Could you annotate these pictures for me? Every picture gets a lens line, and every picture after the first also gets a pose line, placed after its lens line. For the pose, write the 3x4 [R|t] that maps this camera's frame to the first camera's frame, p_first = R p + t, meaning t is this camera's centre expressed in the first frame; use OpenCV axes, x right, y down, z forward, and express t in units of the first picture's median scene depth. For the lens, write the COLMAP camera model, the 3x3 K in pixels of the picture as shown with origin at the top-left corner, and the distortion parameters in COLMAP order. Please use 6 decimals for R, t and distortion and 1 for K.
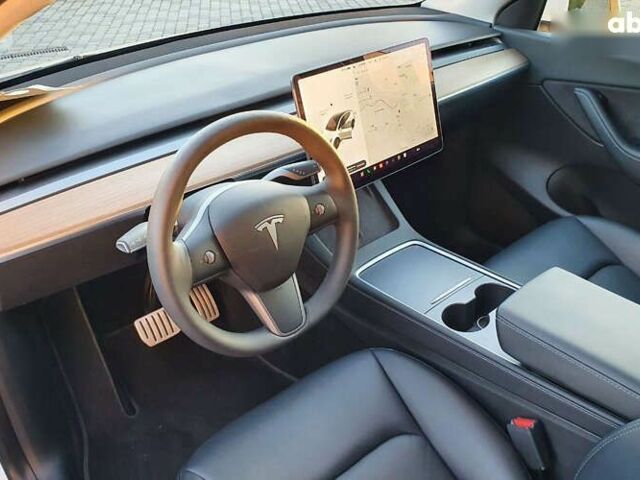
lens RADIAL K [[790.5, 0, 320.0], [0, 790.5, 240.0], [0, 0, 1]] dist [0.000594, -0.349325]
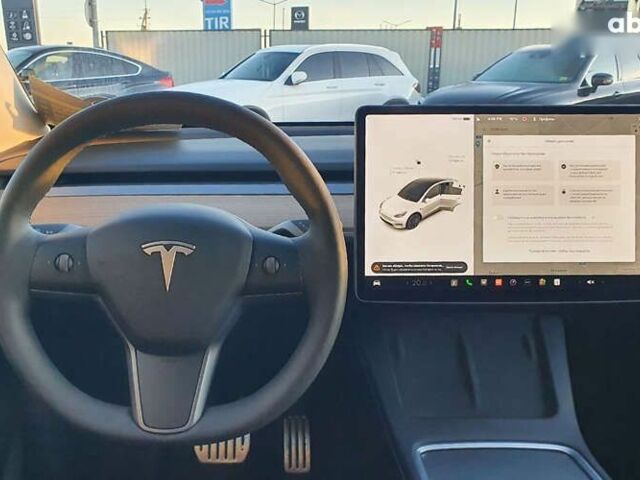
lens RADIAL K [[790.5, 0, 320.0], [0, 790.5, 240.0], [0, 0, 1]] dist [0.000594, -0.349325]
pose [[0.713275, 0.123175, -0.689976, 0.417134], [-0.358650, 0.909930, -0.208320, 0.055478], [0.602170, 0.396049, 0.693207, 0.508491]]
